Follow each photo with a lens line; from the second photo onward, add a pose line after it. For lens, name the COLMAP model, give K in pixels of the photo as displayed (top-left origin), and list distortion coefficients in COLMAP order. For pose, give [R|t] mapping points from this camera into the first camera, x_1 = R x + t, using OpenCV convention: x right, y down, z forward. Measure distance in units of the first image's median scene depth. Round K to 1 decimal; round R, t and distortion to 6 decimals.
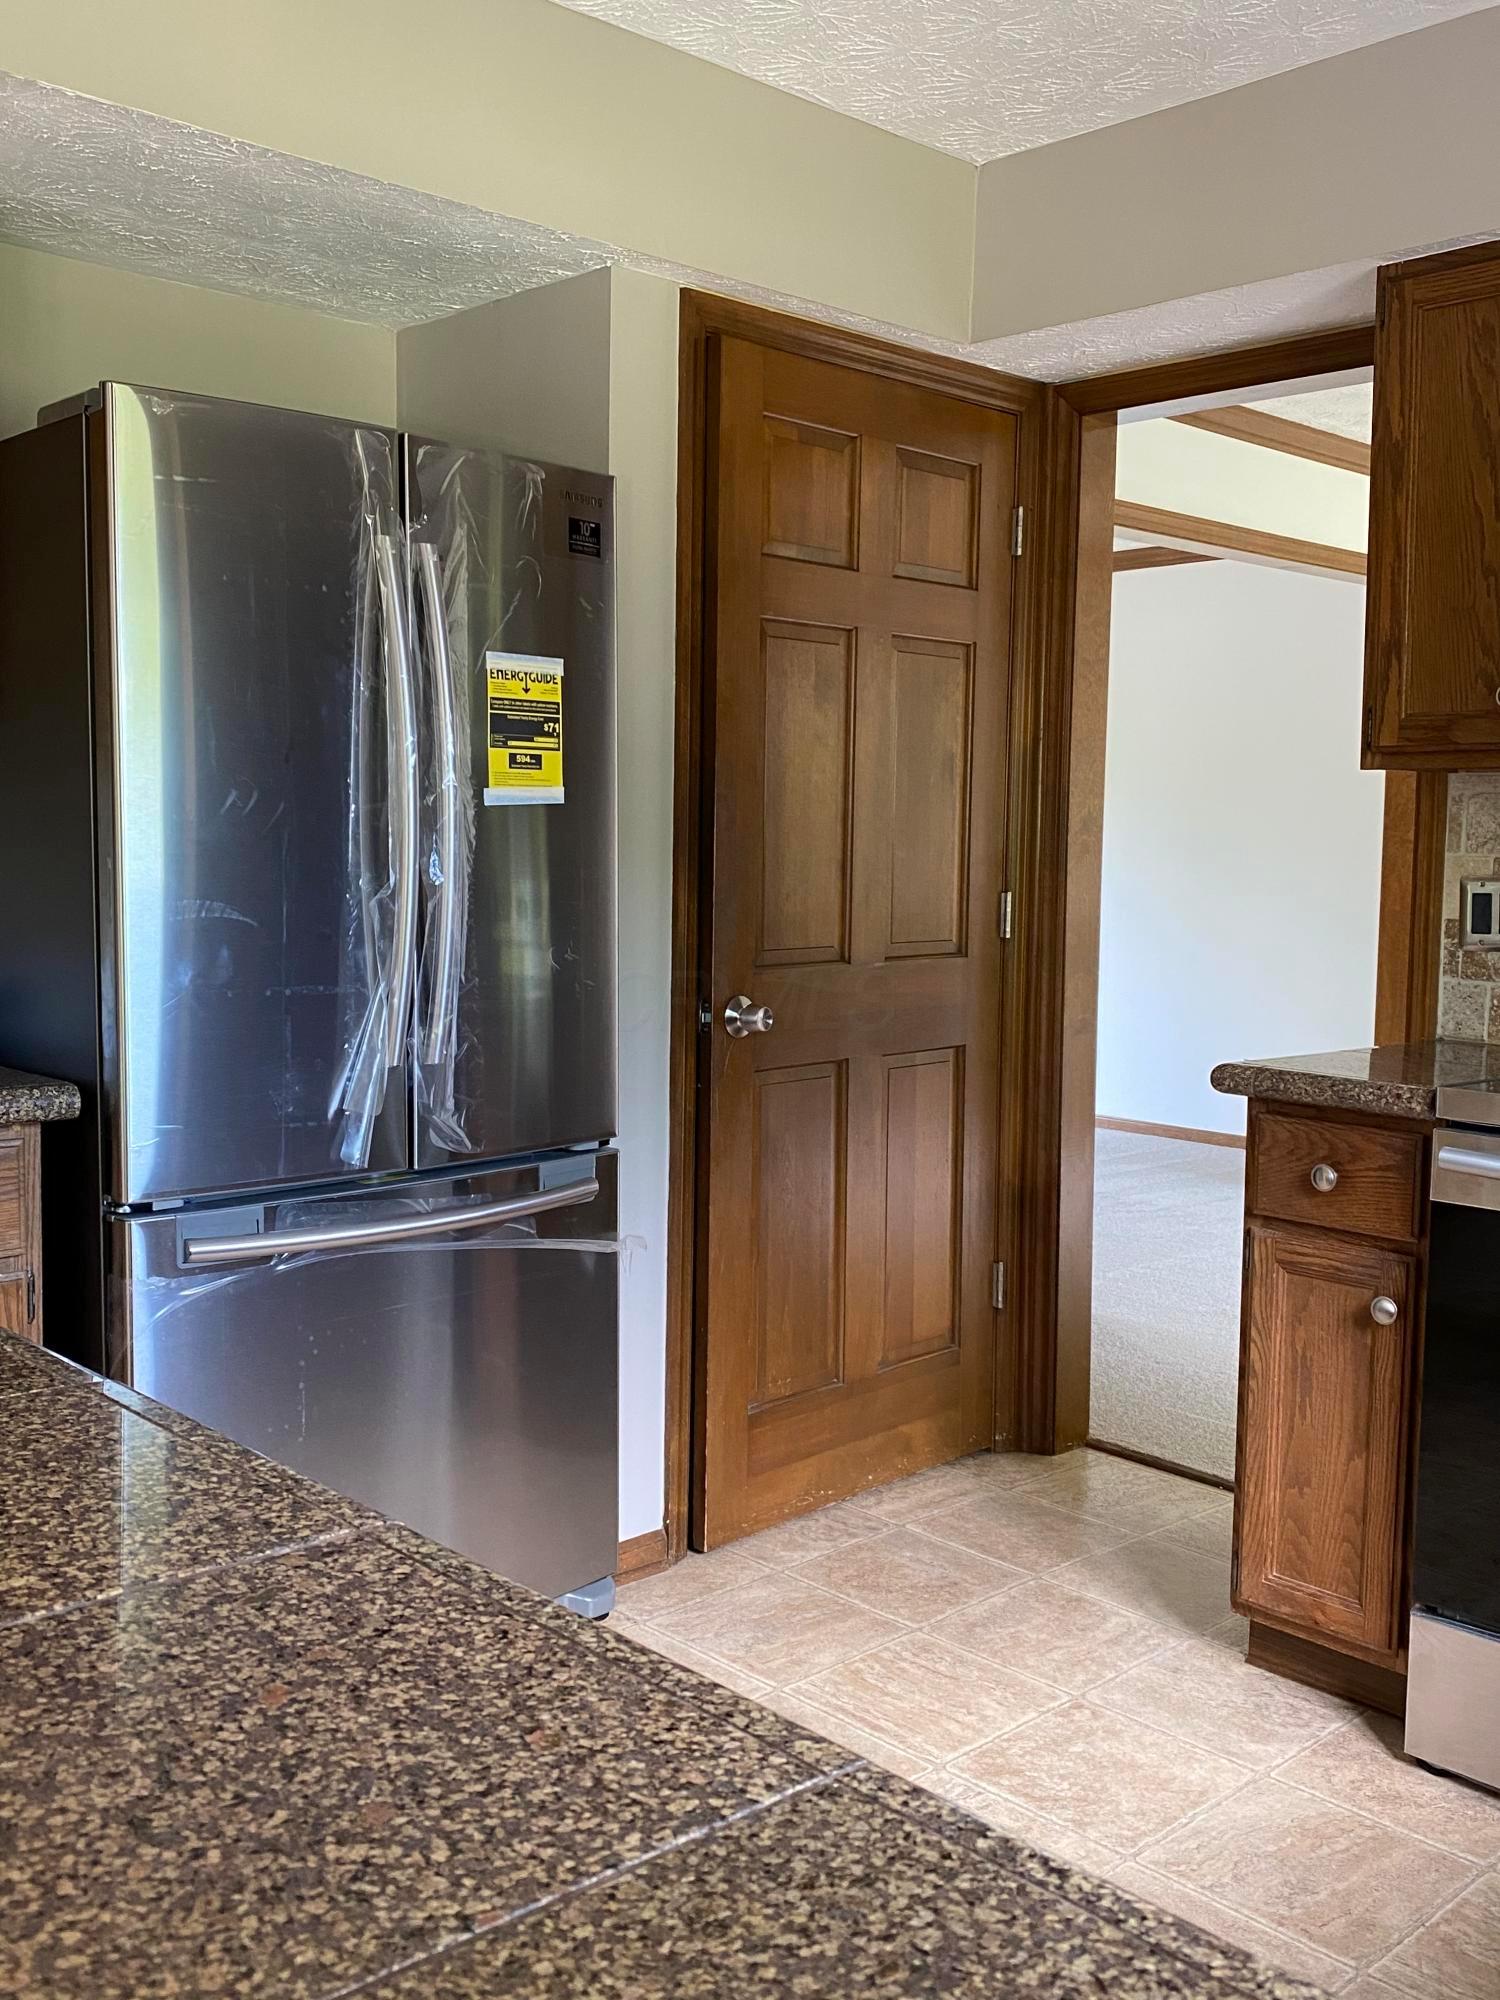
lens RADIAL K [[1869.4, 0, 751.8], [0, 1869.4, 996.8], [0, 0, 1]] dist [-0.017542, 0.000000]
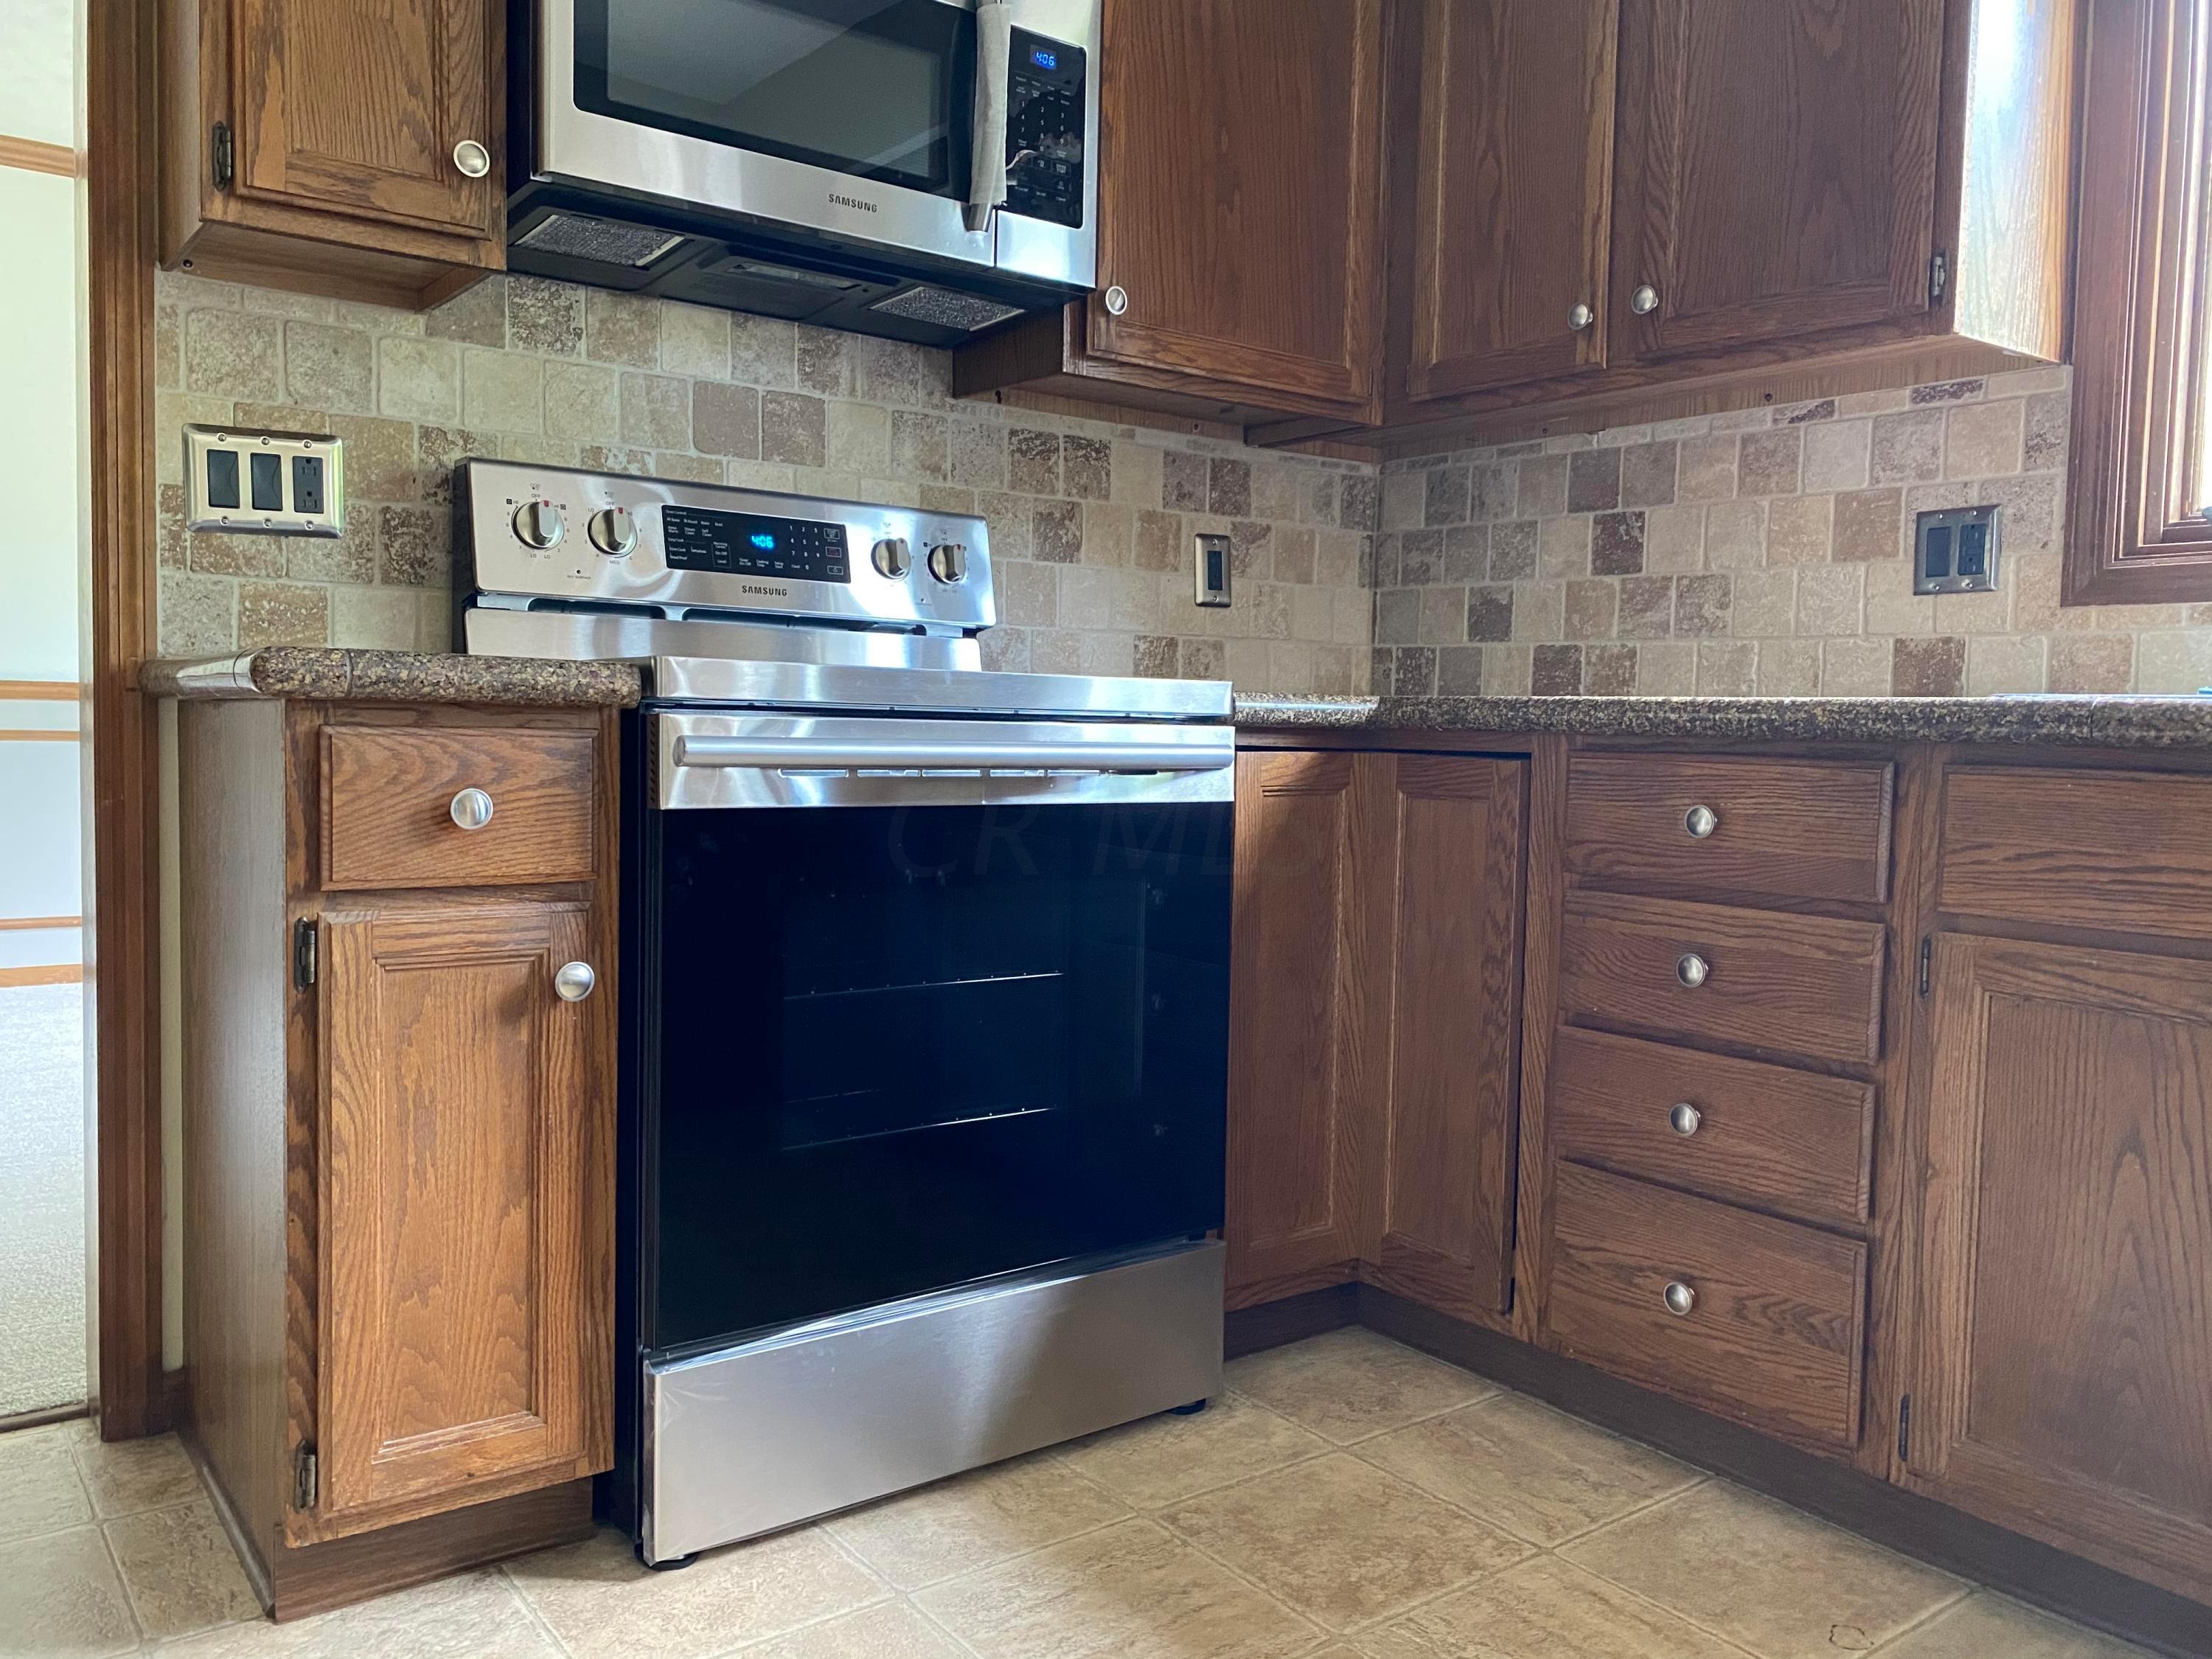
lens RADIAL K [[1677.3, 0, 1102.3], [0, 1677.3, 834.9], [0, 0, 1]] dist [0.059471, -0.113881]
pose [[0.102780, -0.079291, 0.991539, -0.259005], [0.062114, 0.995384, 0.073160, 0.073806], [-0.992763, 0.054069, 0.107230, 0.687739]]
